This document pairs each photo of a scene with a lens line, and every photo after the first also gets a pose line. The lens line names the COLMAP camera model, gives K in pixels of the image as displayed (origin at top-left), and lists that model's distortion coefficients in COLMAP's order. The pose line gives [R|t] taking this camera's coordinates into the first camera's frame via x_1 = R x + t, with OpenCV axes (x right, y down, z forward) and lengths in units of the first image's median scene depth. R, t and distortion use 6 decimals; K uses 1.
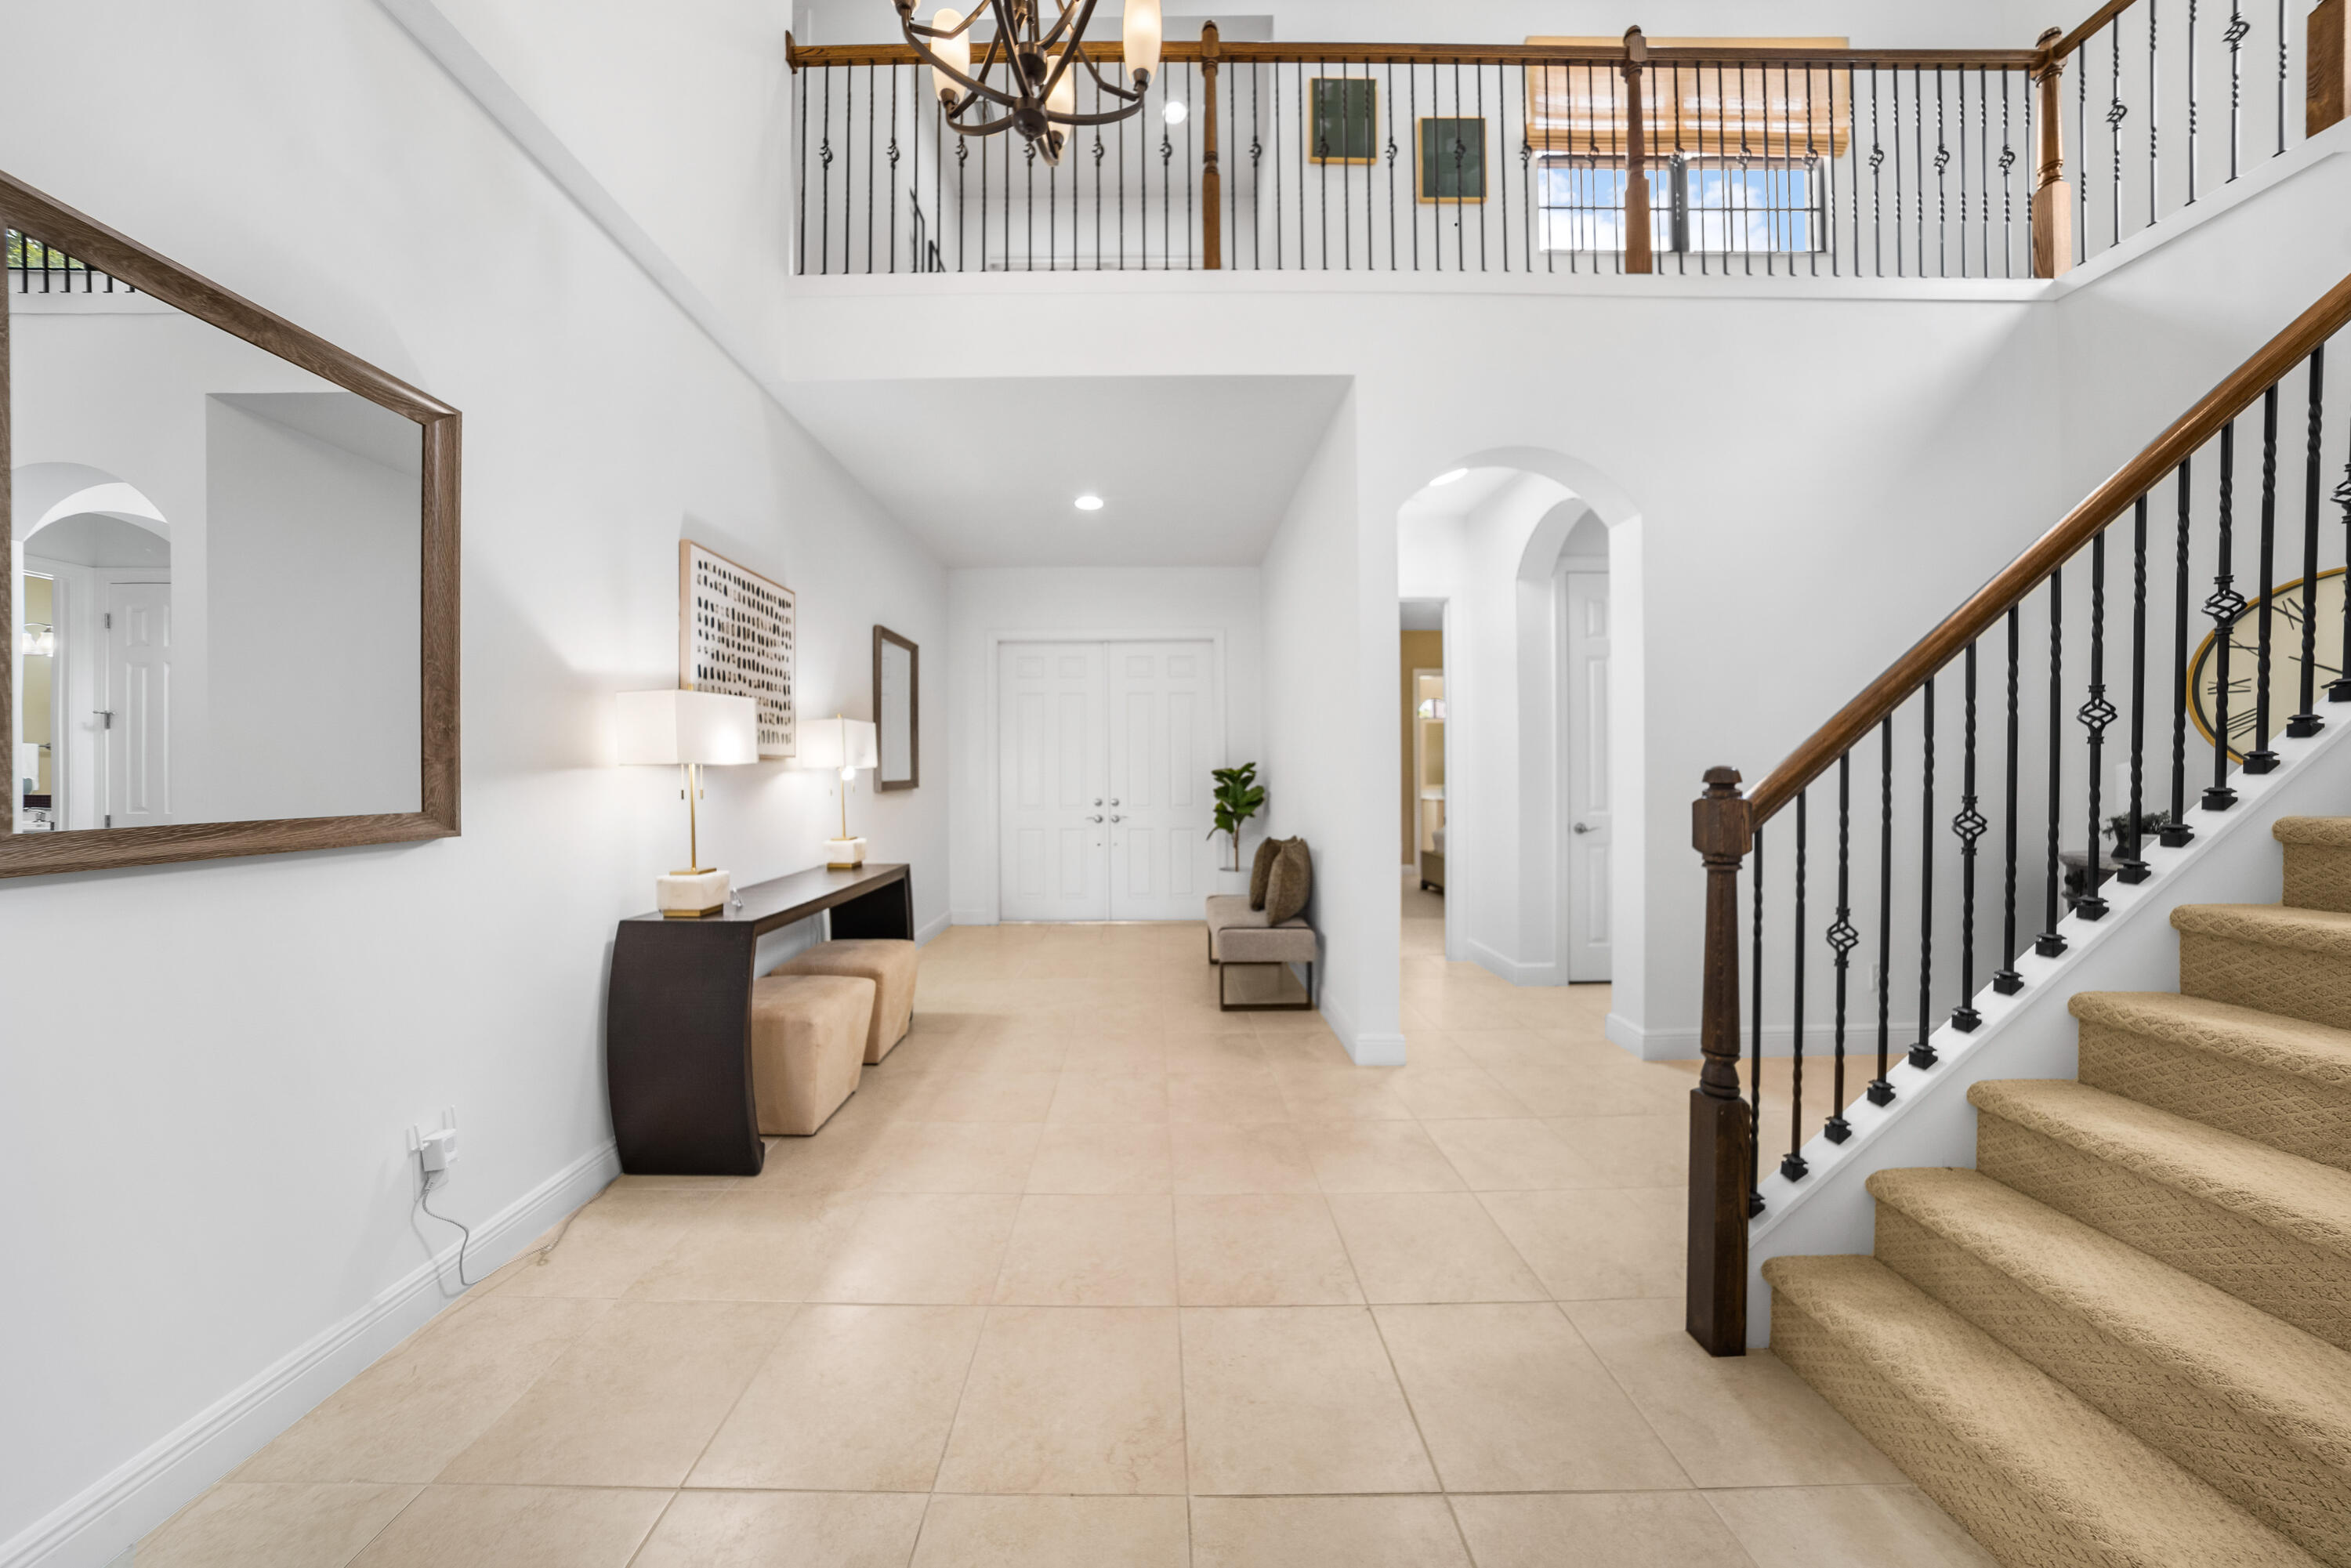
lens RADIAL K [[714.4, 0, 1145.4], [0, 714.4, 772.0], [0, 0, 1]] dist [-0.038639, 0.007373]
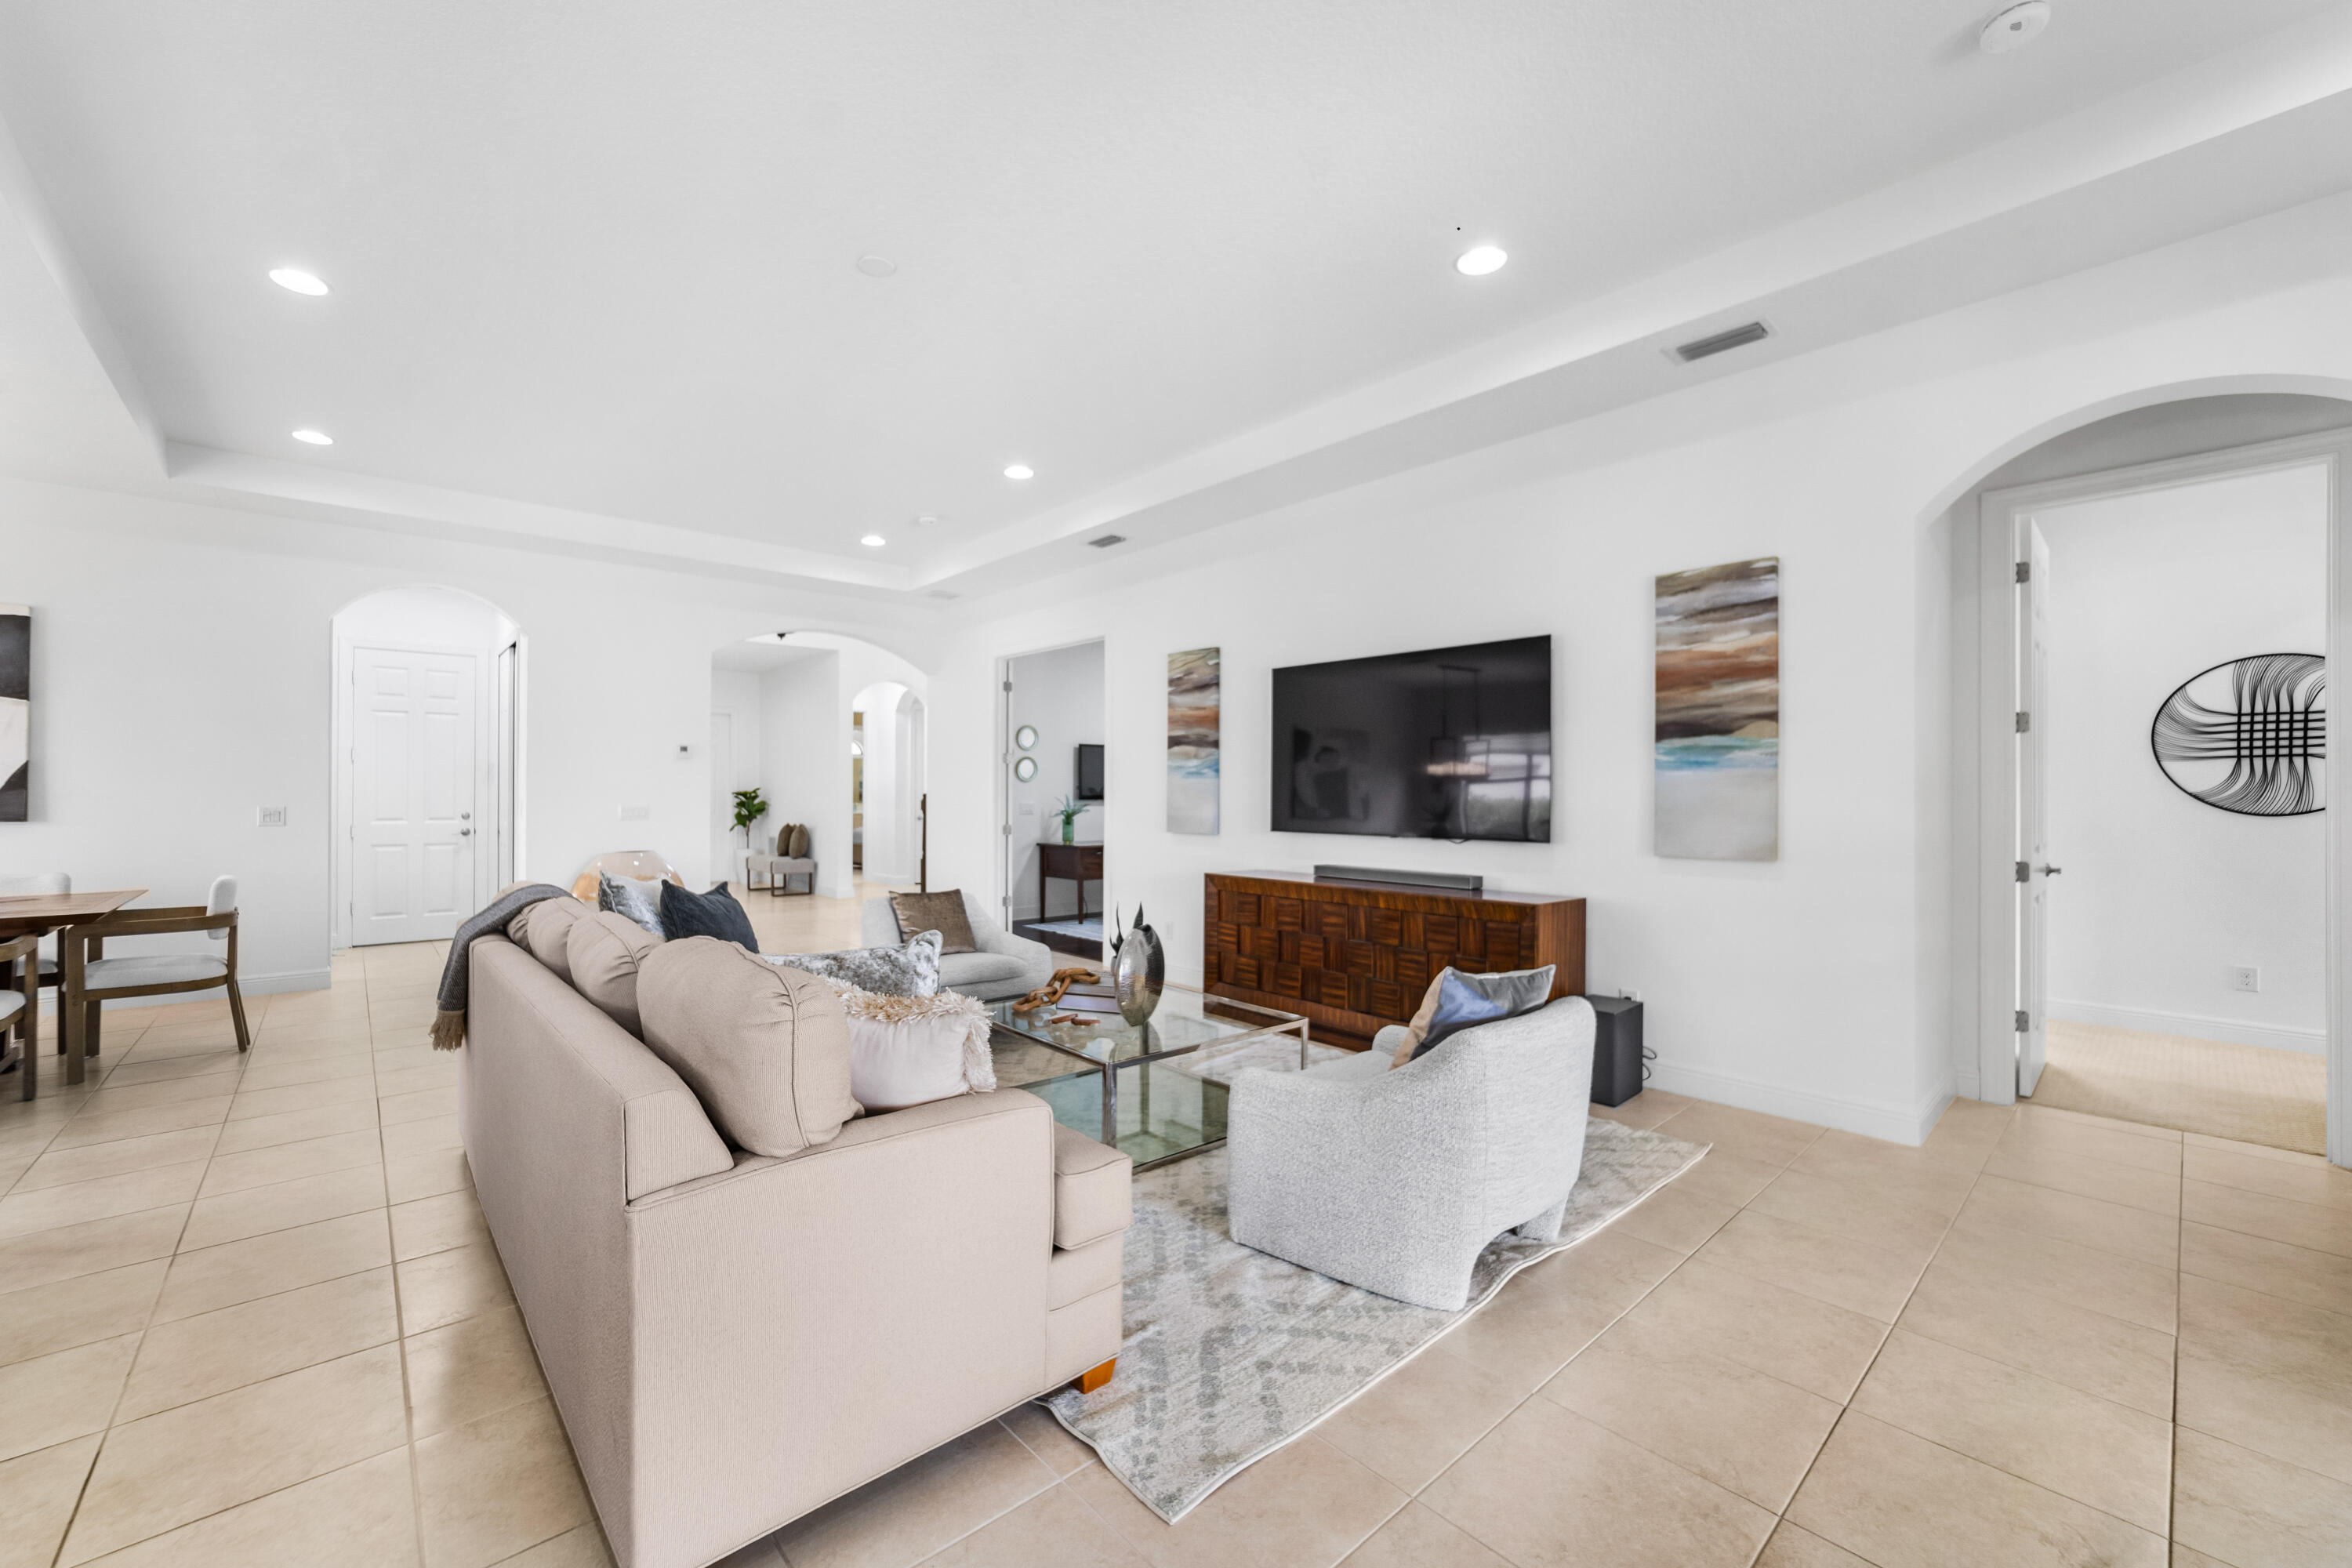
lens RADIAL K [[931.2, 0, 1151.3], [0, 931.2, 789.2], [0, 0, 1]] dist [-0.020237, 0.006253]
pose [[0.749995, 0.008535, 0.661389, -1.203237], [-0.004373, 0.999959, -0.007946, 0.007323], [-0.661429, 0.003067, 0.750001, -2.578857]]
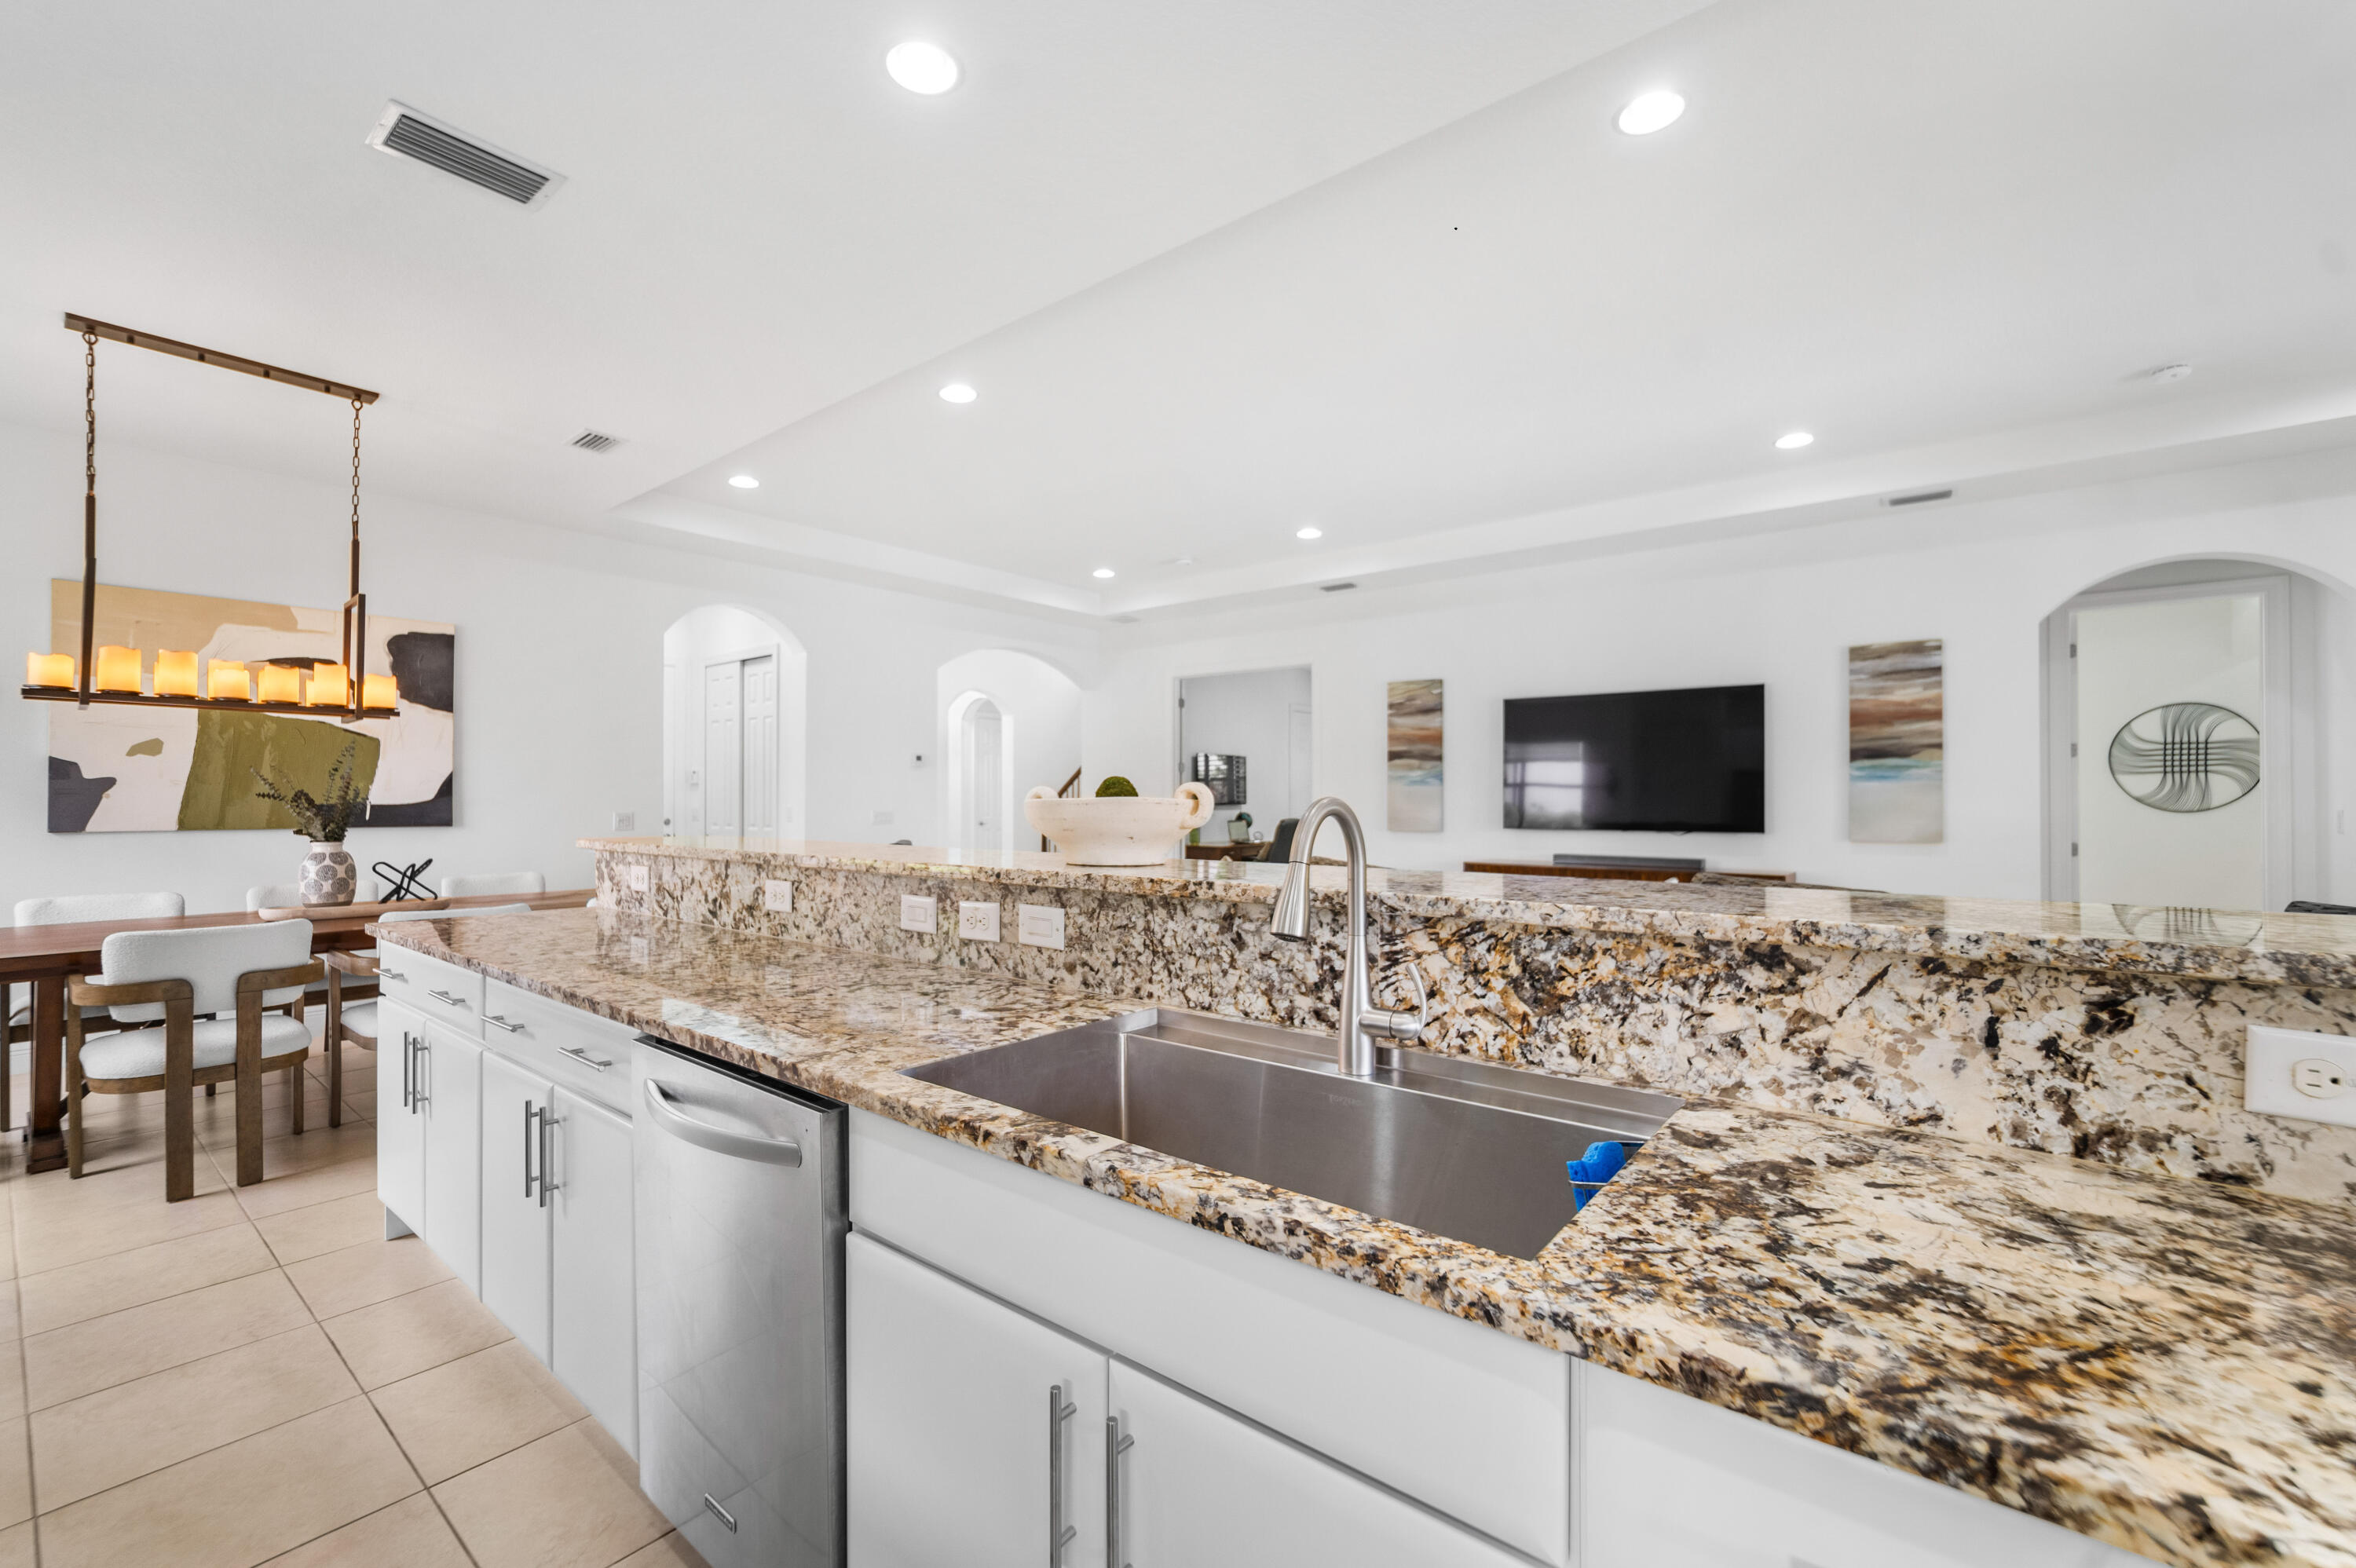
lens RADIAL K [[987.7, 0, 1158.6], [0, 987.7, 792.0], [0, 0, 1]] dist [-0.027142, 0.013357]
pose [[0.634215, 0.010182, 0.773090, -2.233493], [-0.001667, 0.999929, -0.011803, 0.013914], [-0.773155, 0.006197, 0.634187, -2.241408]]
